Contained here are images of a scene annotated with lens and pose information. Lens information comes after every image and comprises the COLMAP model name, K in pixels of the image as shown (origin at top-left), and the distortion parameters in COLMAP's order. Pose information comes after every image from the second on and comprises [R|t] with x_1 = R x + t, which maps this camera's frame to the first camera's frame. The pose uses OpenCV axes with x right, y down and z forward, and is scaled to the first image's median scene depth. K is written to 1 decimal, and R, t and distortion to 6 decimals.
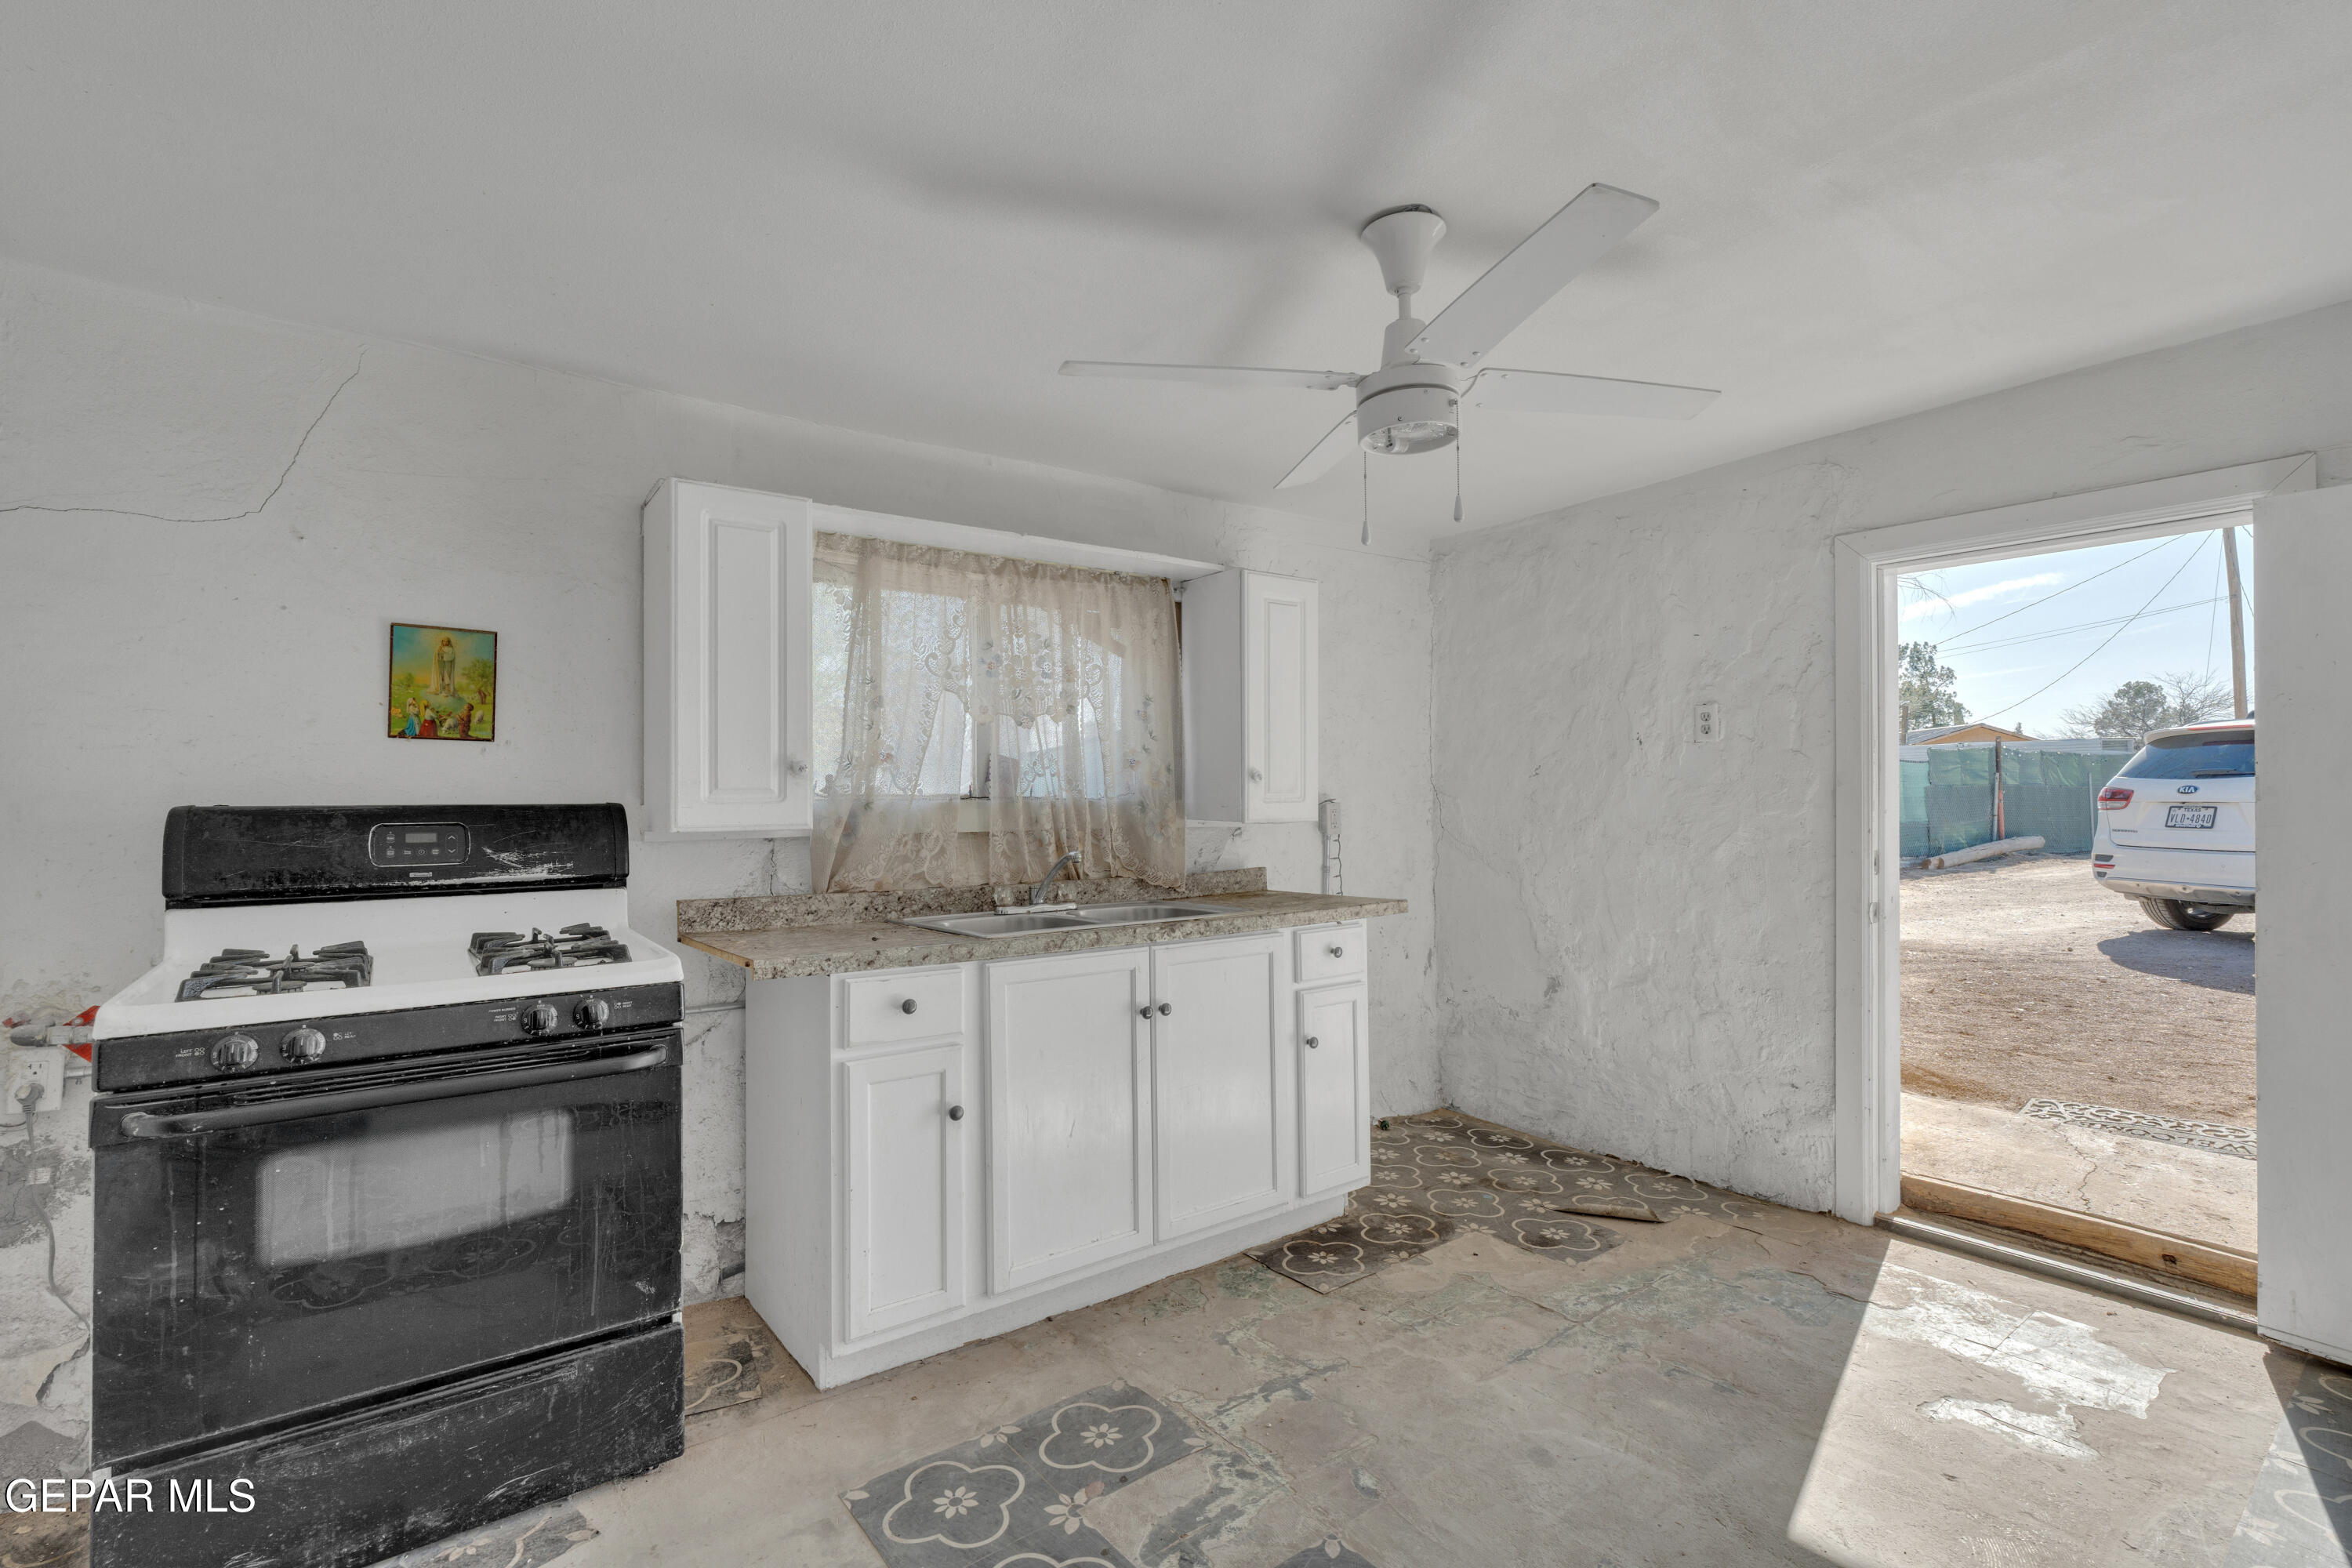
lens RADIAL K [[1075.8, 0, 1175.0], [0, 1075.8, 796.6], [0, 0, 1]] dist [-0.000147, -0.000236]
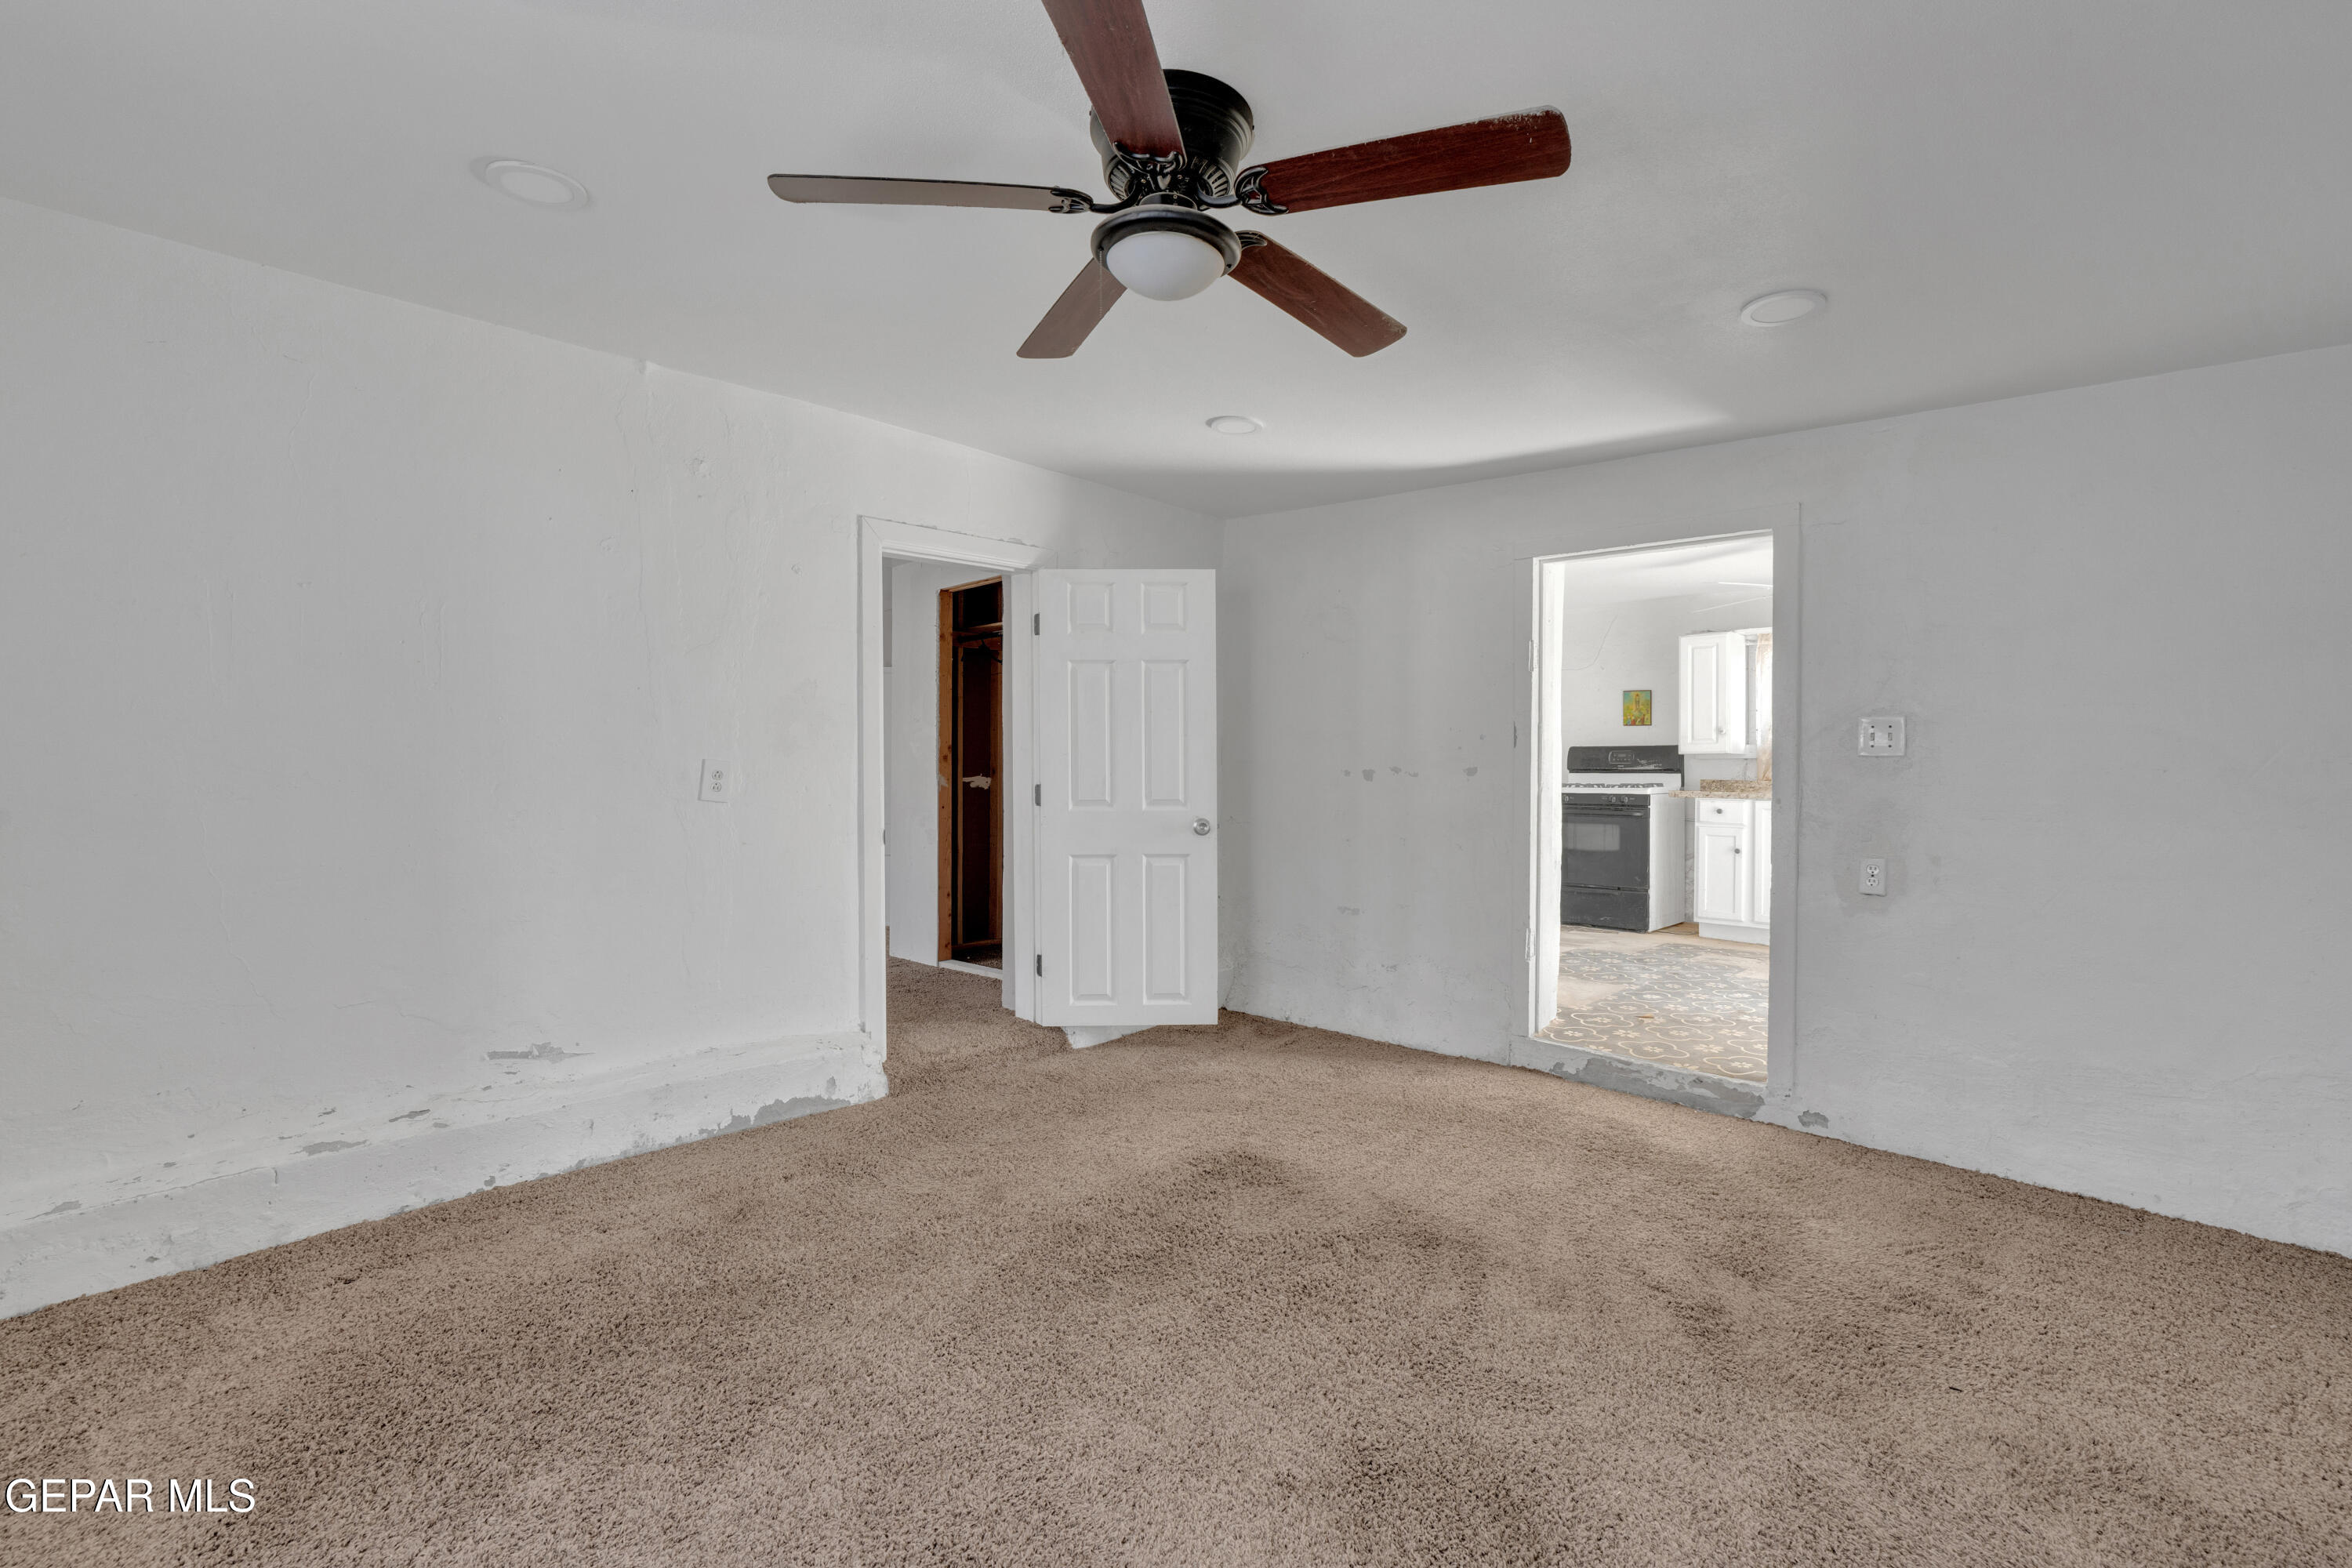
lens RADIAL K [[1075.8, 0, 1171.9], [0, 1075.8, 778.6], [0, 0, 1]] dist [-0.000147, -0.000236]
pose [[0.214828, 0.012597, -0.976571, 1.703310], [0.009988, 0.999836, 0.015094, 0.032616], [0.976601, -0.012996, 0.214667, -0.817516]]
